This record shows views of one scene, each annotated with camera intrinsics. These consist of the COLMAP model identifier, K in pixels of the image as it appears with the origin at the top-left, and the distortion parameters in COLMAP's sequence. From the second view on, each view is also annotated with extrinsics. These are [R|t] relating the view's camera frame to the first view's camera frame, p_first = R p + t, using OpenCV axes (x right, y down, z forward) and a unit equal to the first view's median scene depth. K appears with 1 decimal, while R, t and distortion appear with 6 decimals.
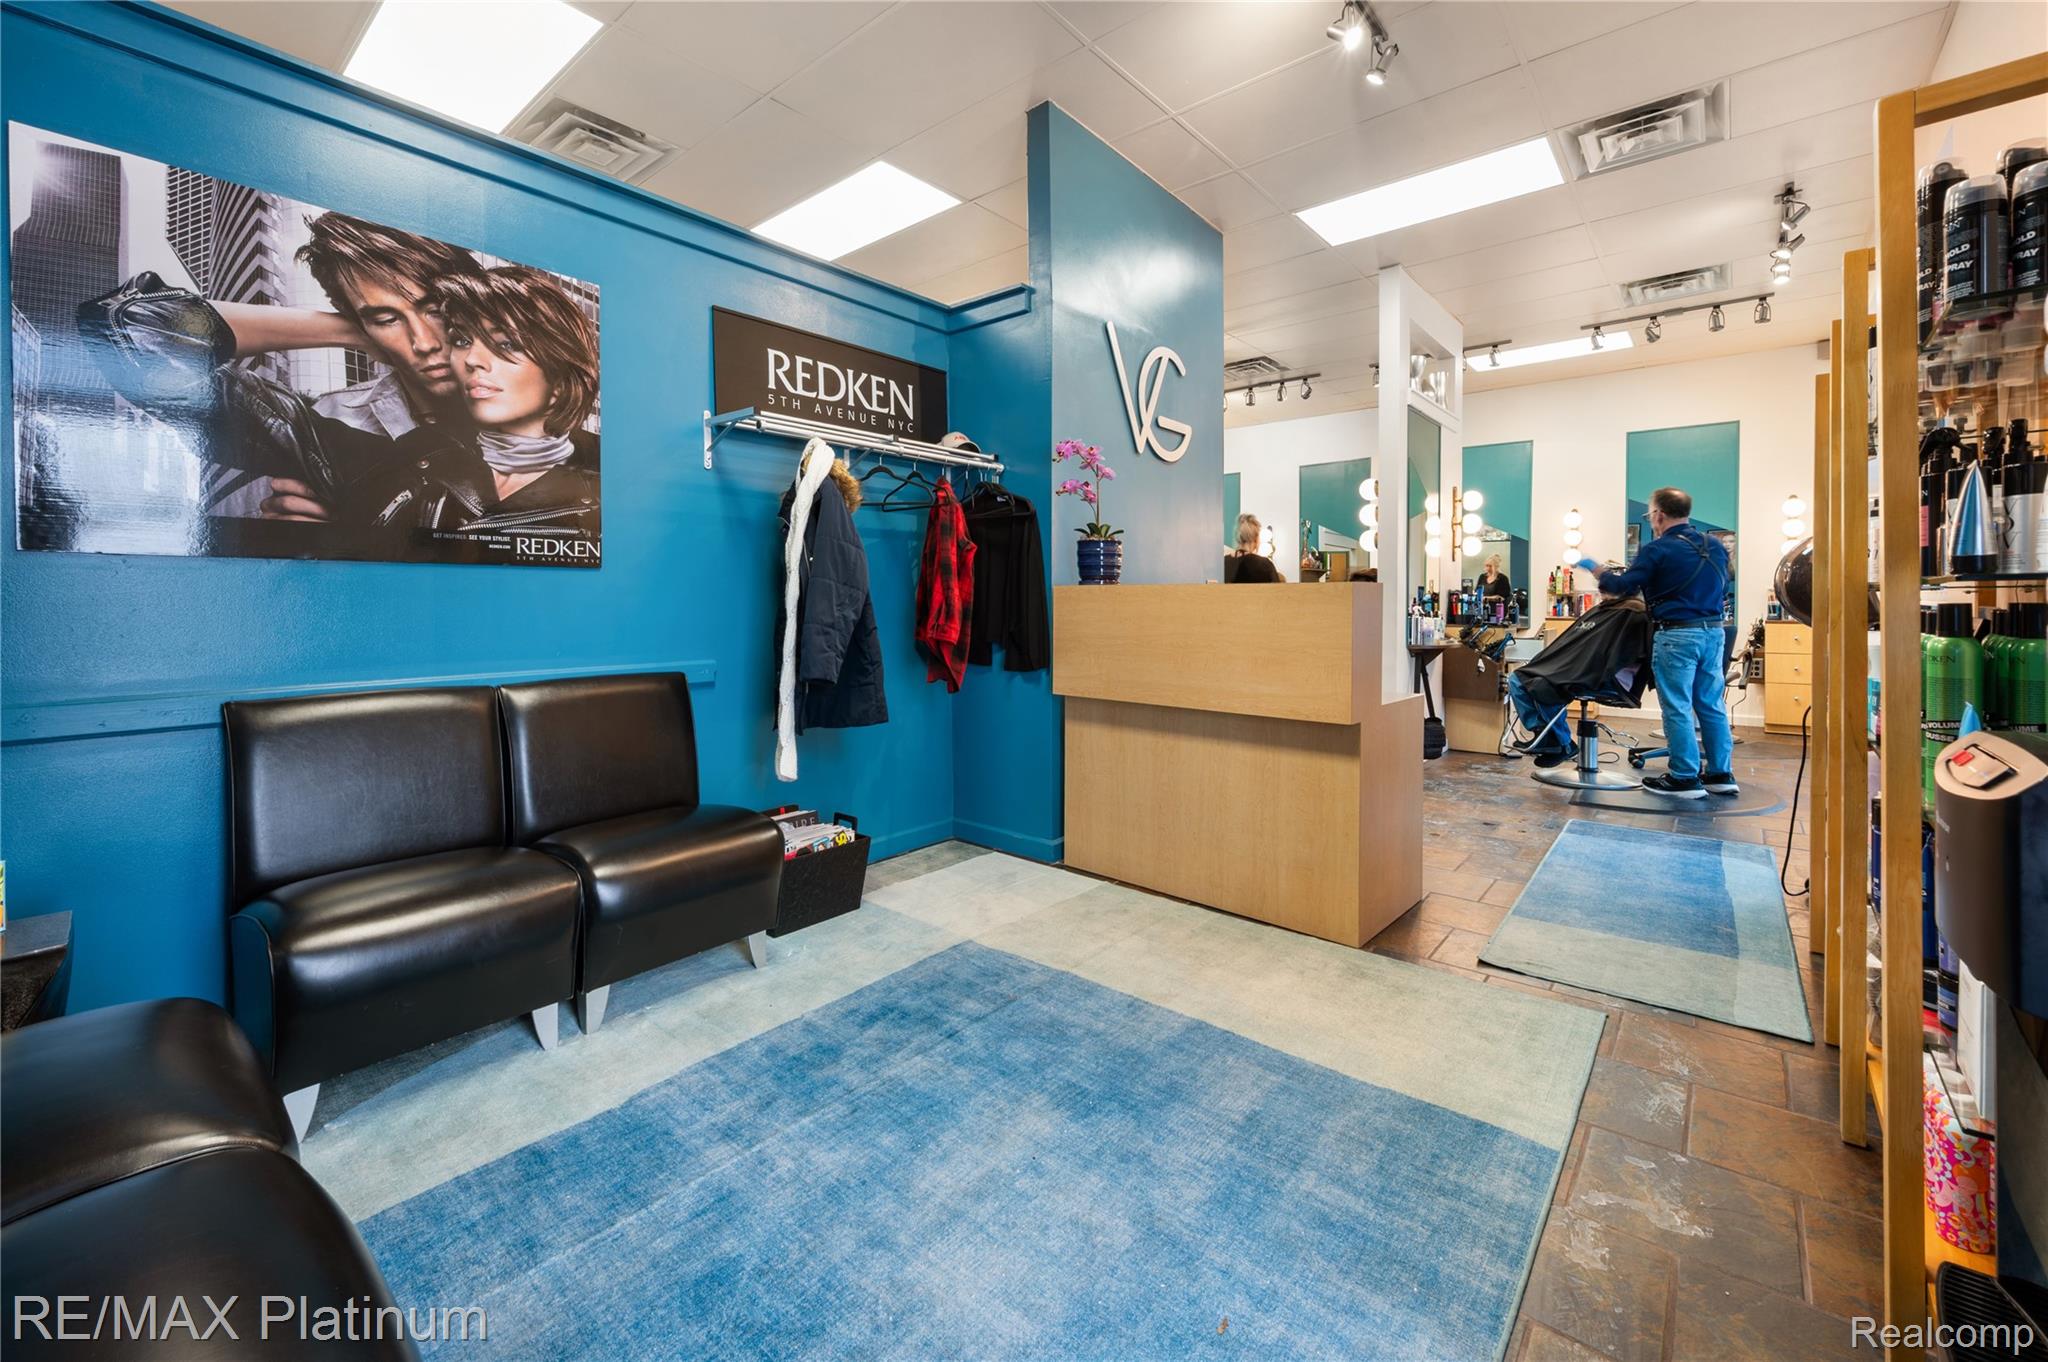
lens RADIAL K [[836.1, 0, 1023.7], [0, 836.1, 600.7], [0, 0, 1]] dist [0.001917, 0.000007]
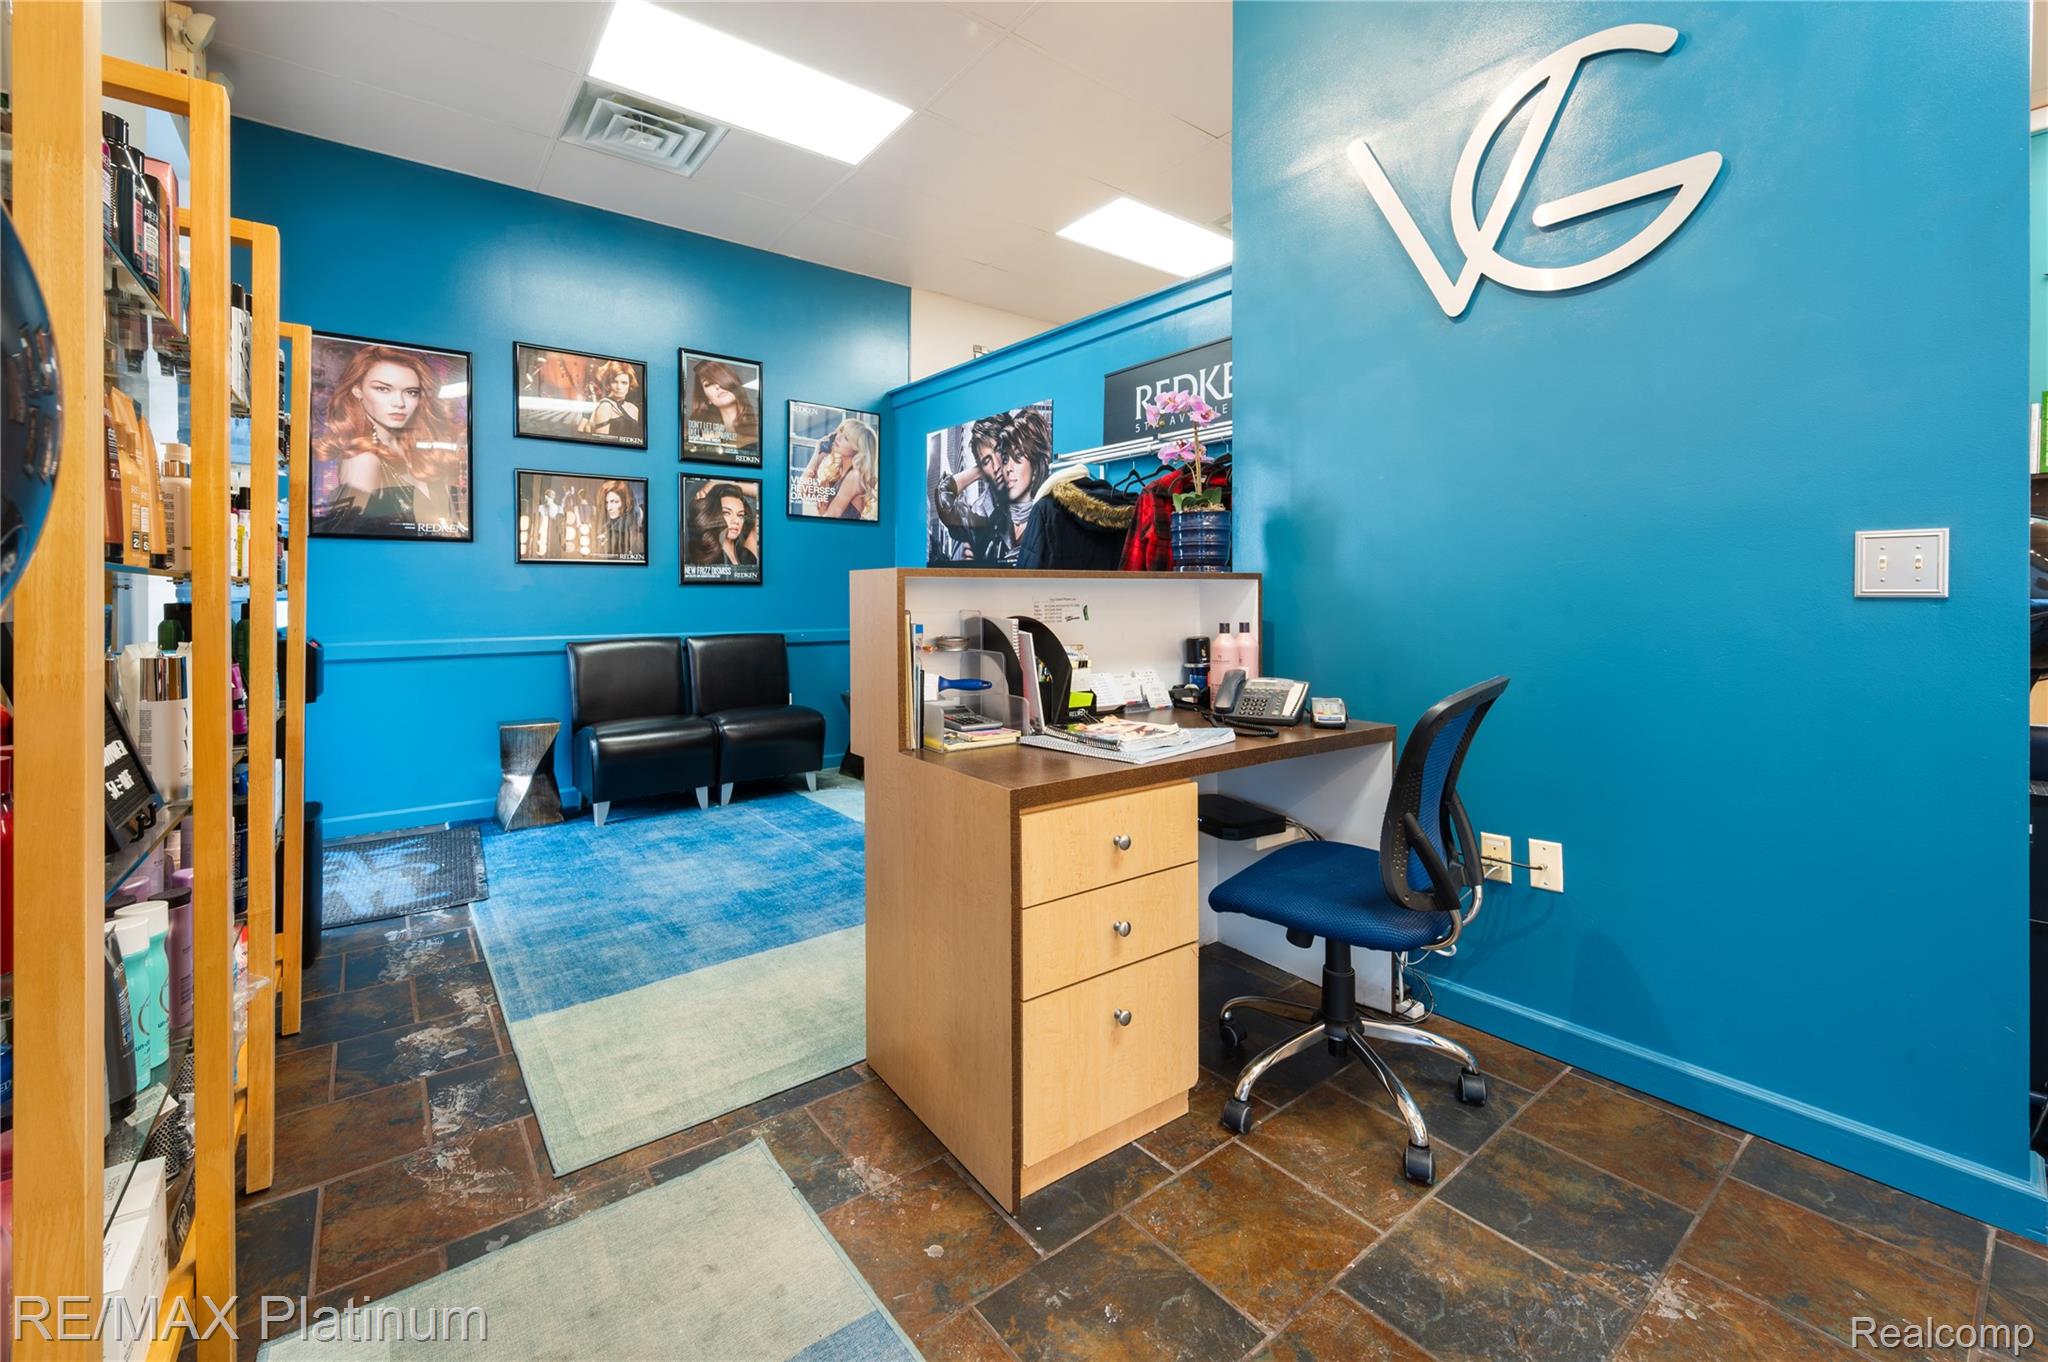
lens RADIAL K [[836.1, 0, 1023.7], [0, 836.1, 600.7], [0, 0, 1]] dist [0.001917, 0.000007]
pose [[-0.203370, 0.011084, -0.979039, 1.234263], [0.003193, 0.999938, 0.010657, -0.005283], [0.979097, -0.000959, -0.203393, 1.448727]]
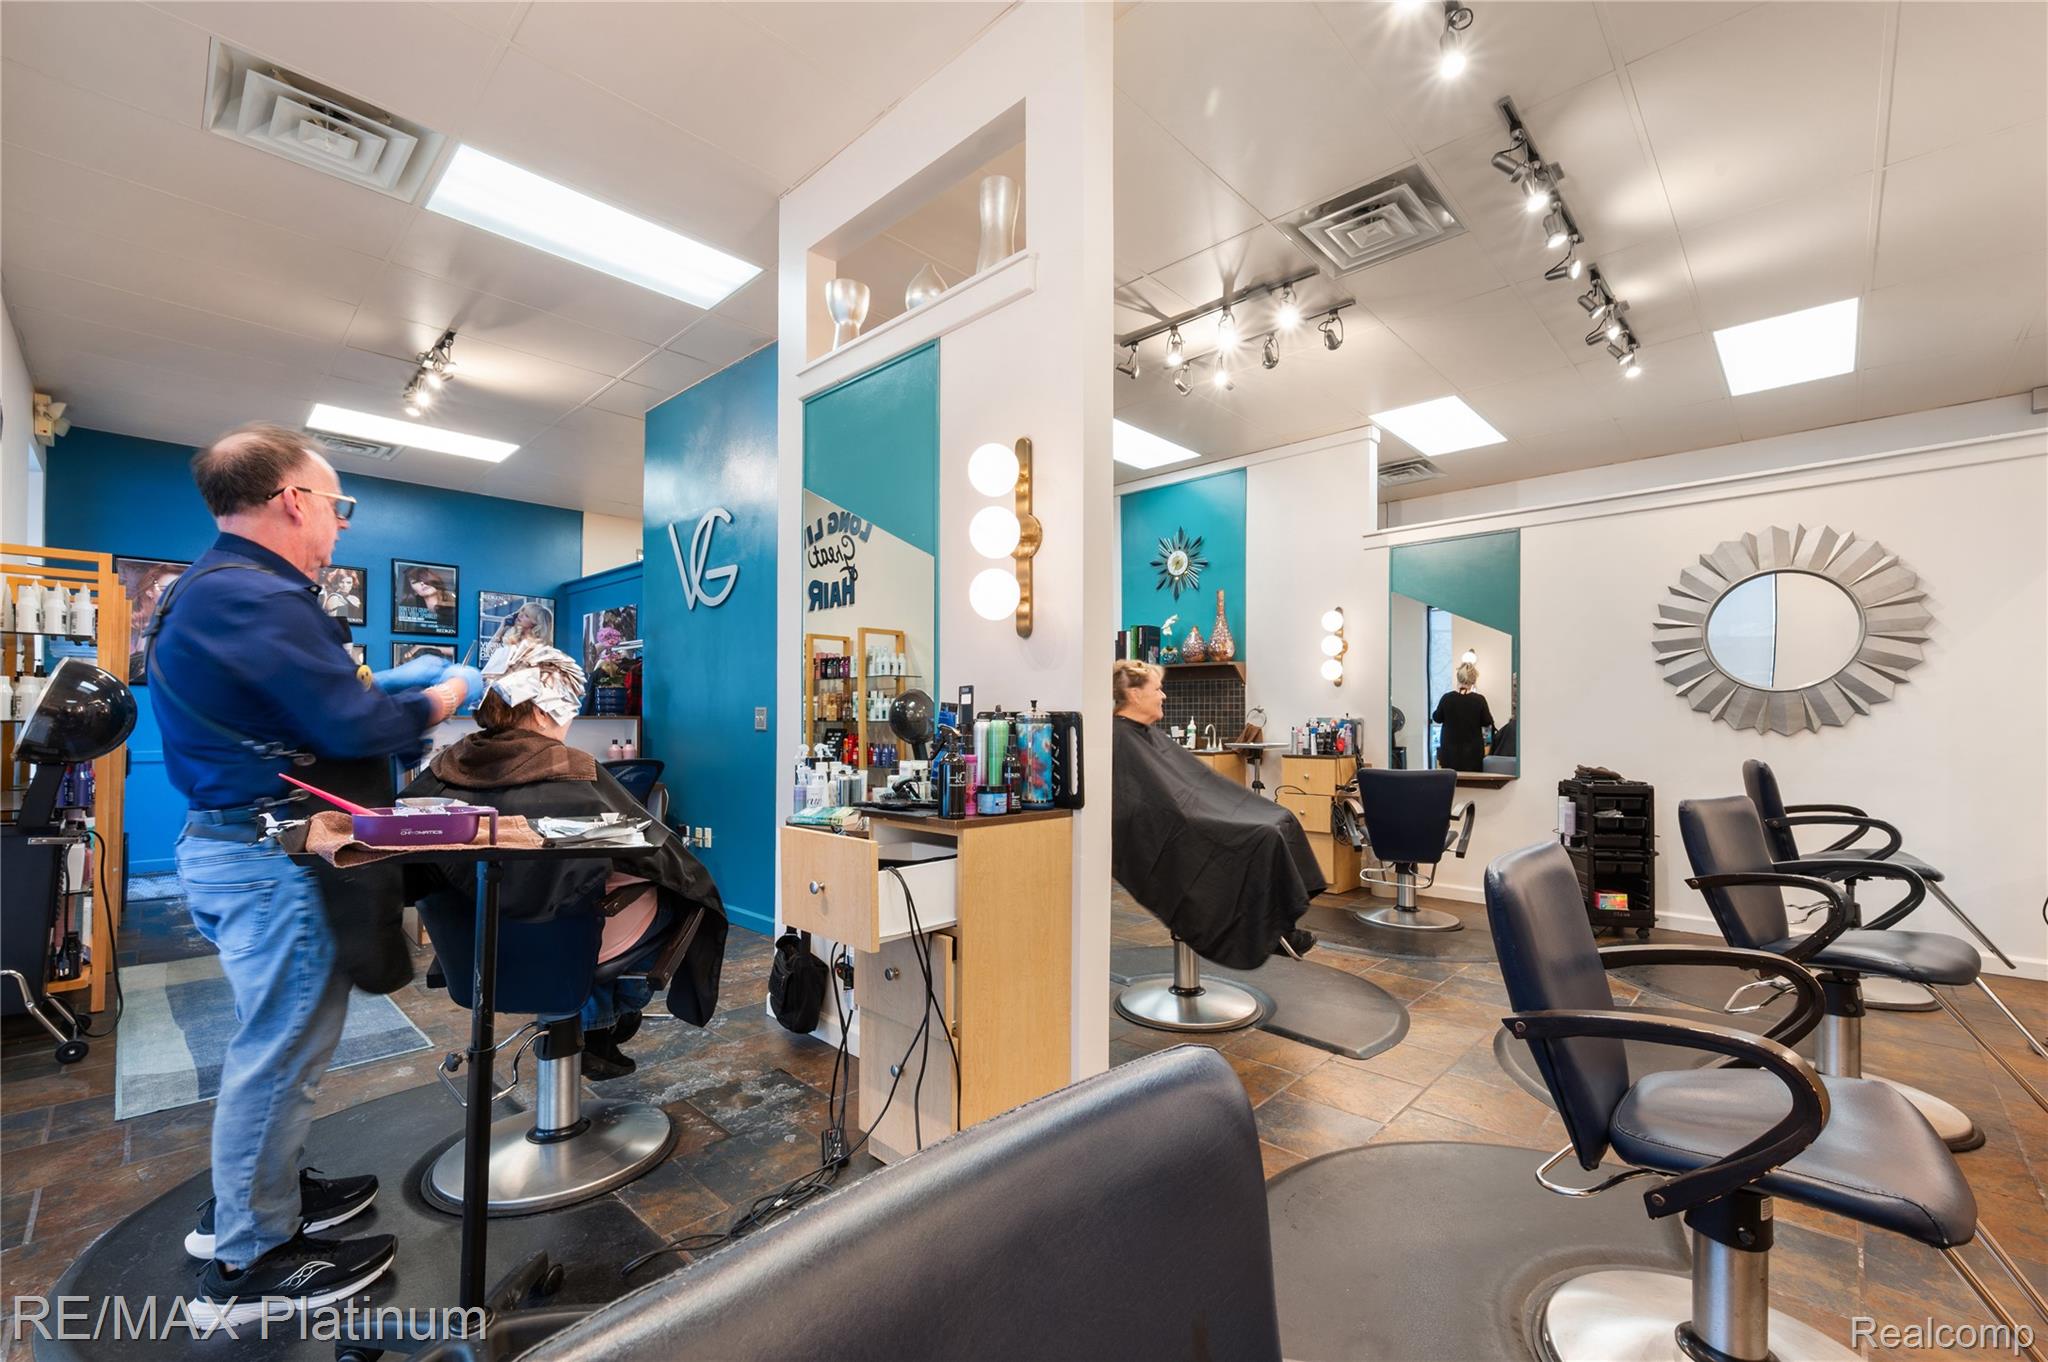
lens RADIAL K [[835.1, 0, 1030.7], [0, 835.1, 712.7], [0, 0, 1]] dist [0.001903, 0.000173]
pose [[-0.050025, -0.001932, -0.998746, 2.344766], [-0.005034, 0.999986, -0.001683, -0.039524], [0.998735, 0.004943, -0.050034, 2.700445]]
